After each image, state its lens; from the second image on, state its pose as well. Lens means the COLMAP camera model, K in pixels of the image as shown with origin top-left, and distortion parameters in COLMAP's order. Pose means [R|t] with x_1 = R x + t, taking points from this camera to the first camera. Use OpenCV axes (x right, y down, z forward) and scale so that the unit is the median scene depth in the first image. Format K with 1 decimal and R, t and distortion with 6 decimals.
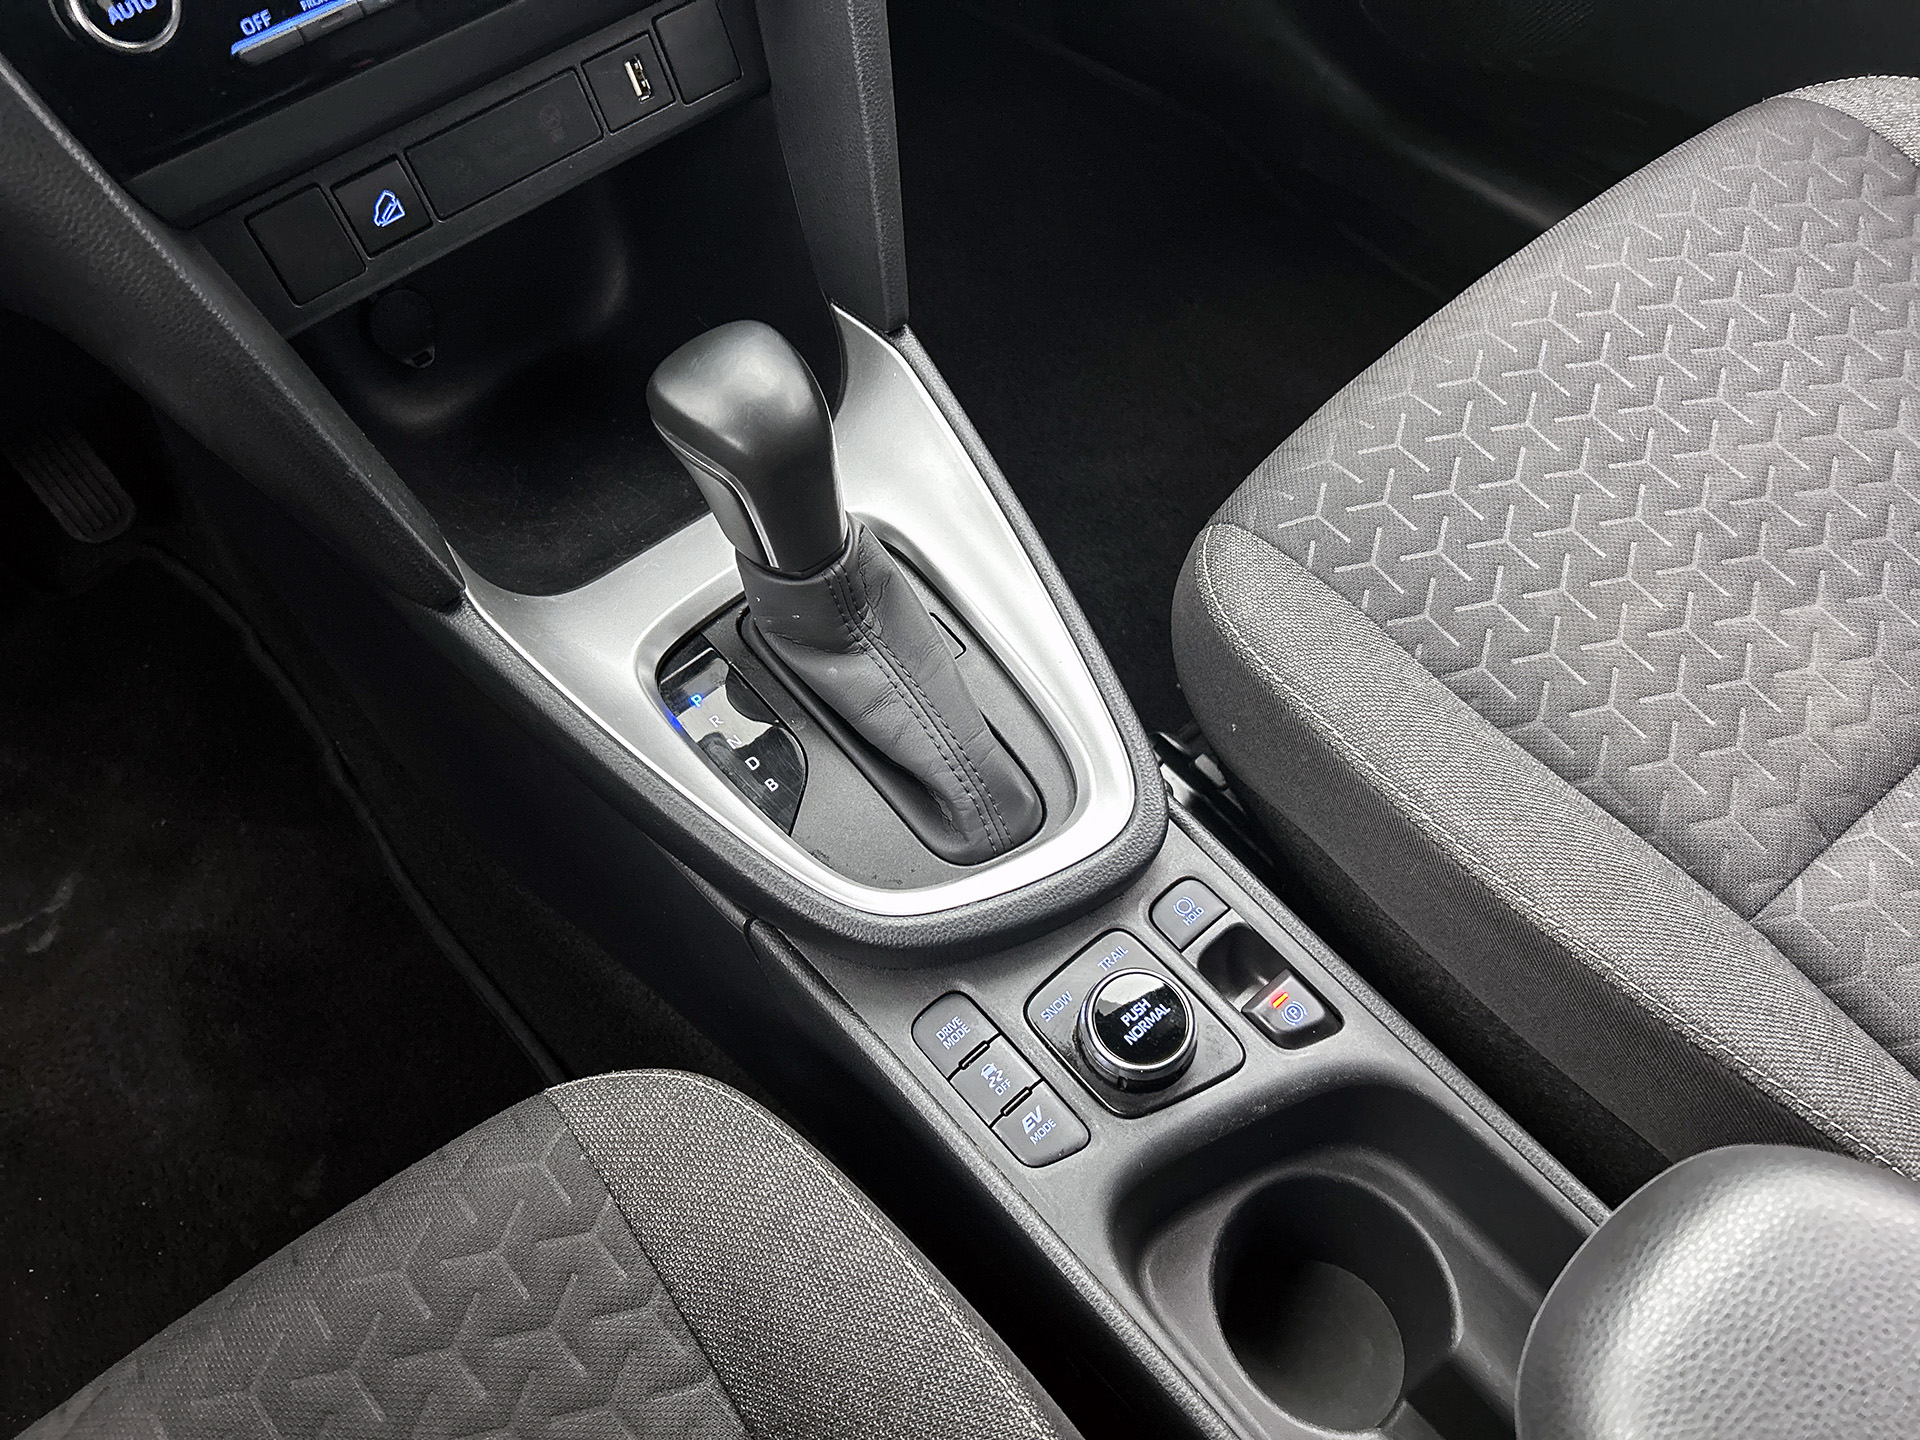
lens RADIAL K [[1464.2, 0, 956.2], [0, 1464.2, 711.6], [0, 0, 1]] dist [0.046236, -0.054751]
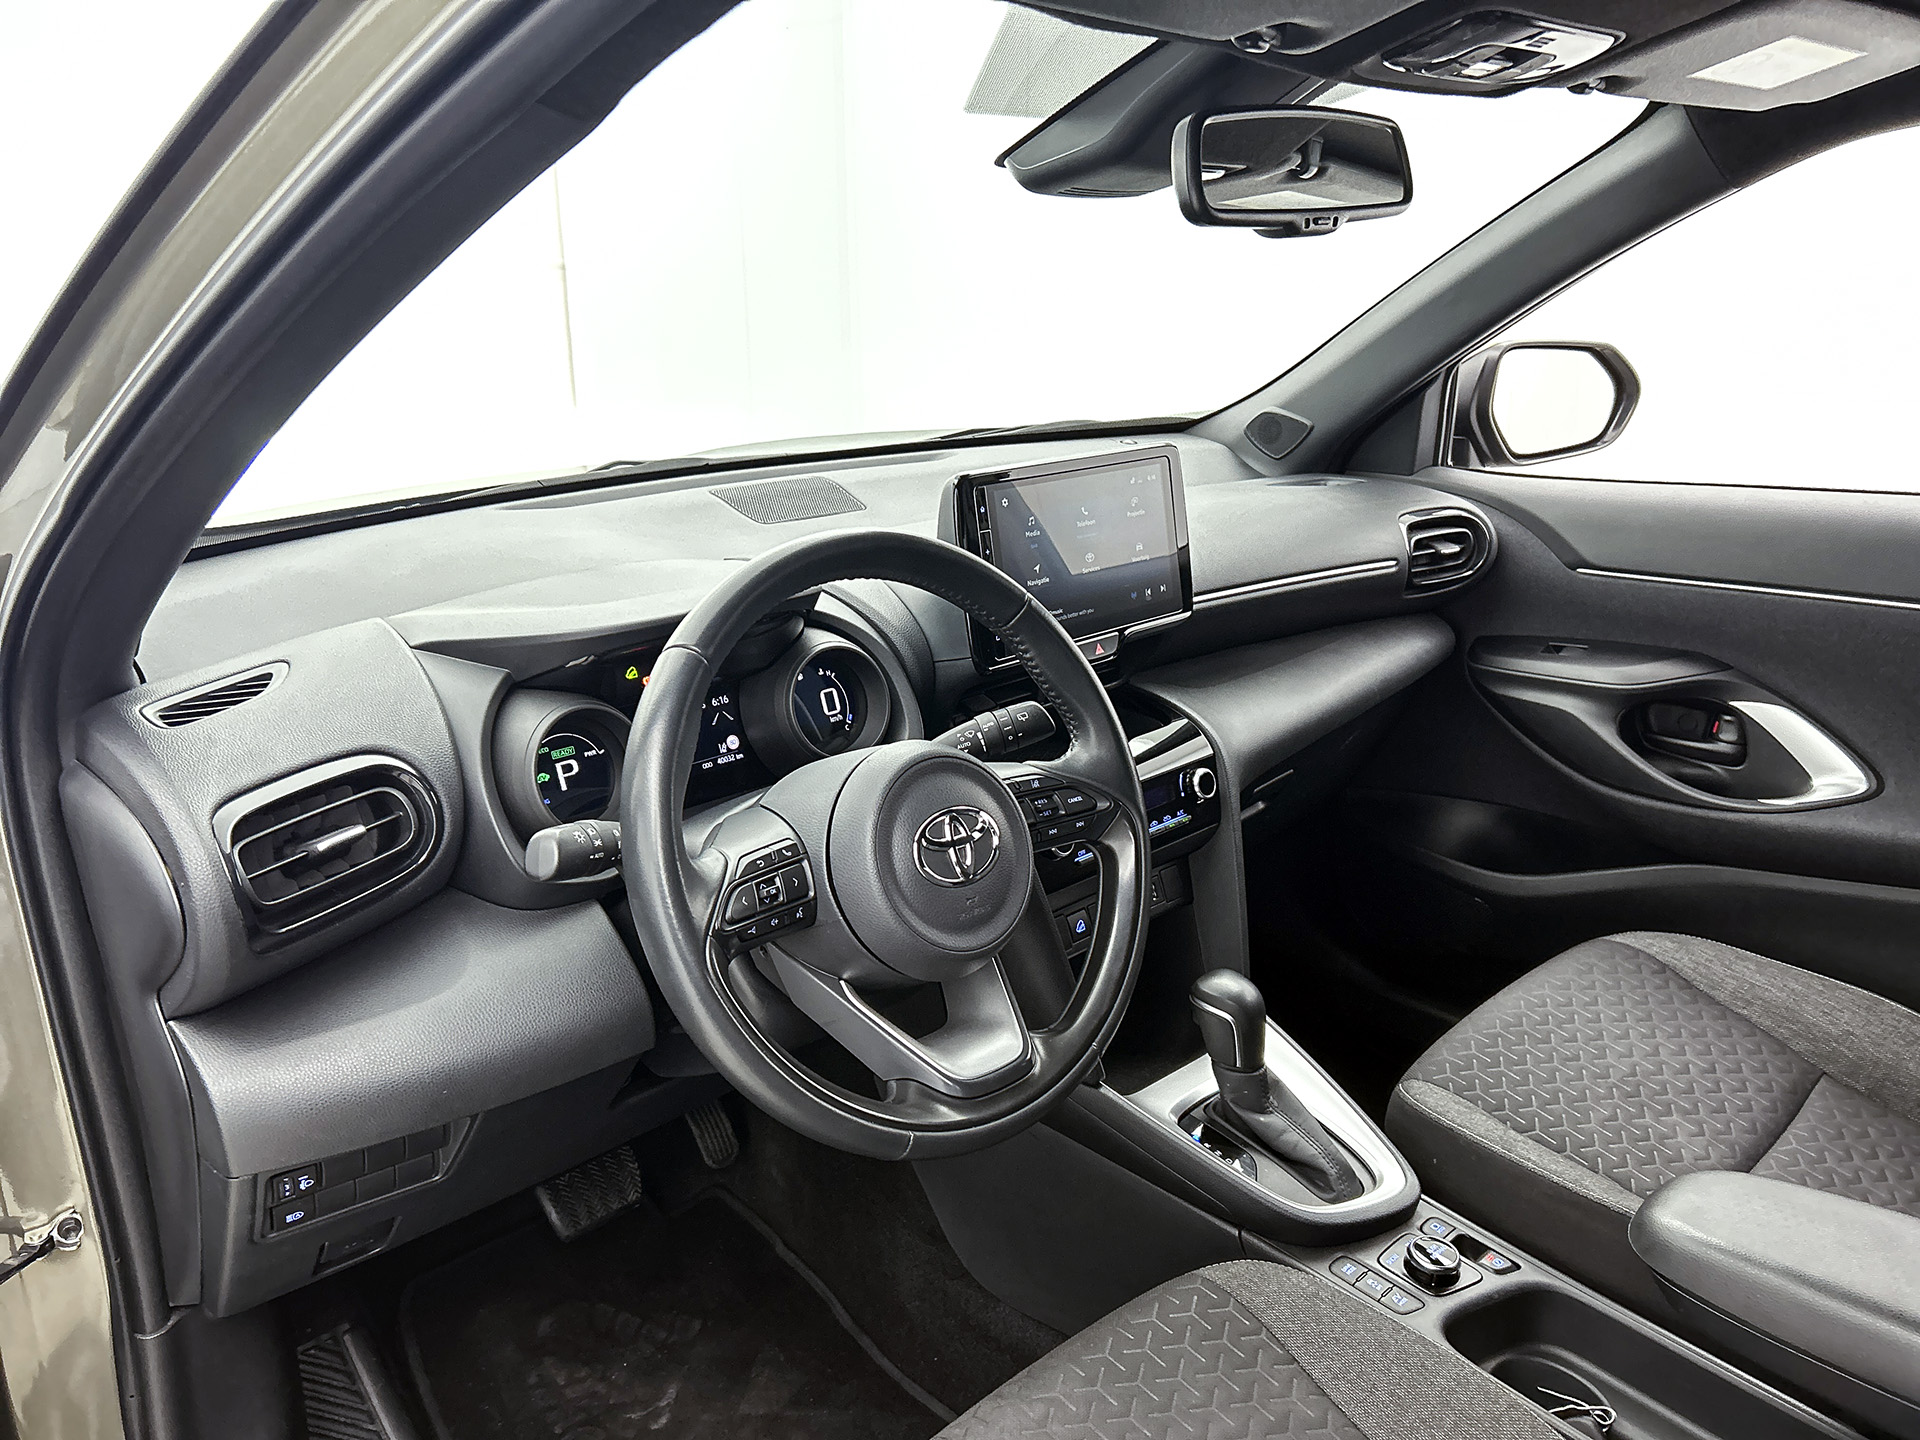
lens RADIAL K [[1464.2, 0, 977.4], [0, 1464.2, 734.1], [0, 0, 1]] dist [0.046236, -0.054751]
pose [[0.996102, 0.034700, 0.081096, -0.718433], [0.021544, 0.795819, -0.605151, 0.854548], [-0.085536, 0.604540, 0.791969, -1.107595]]
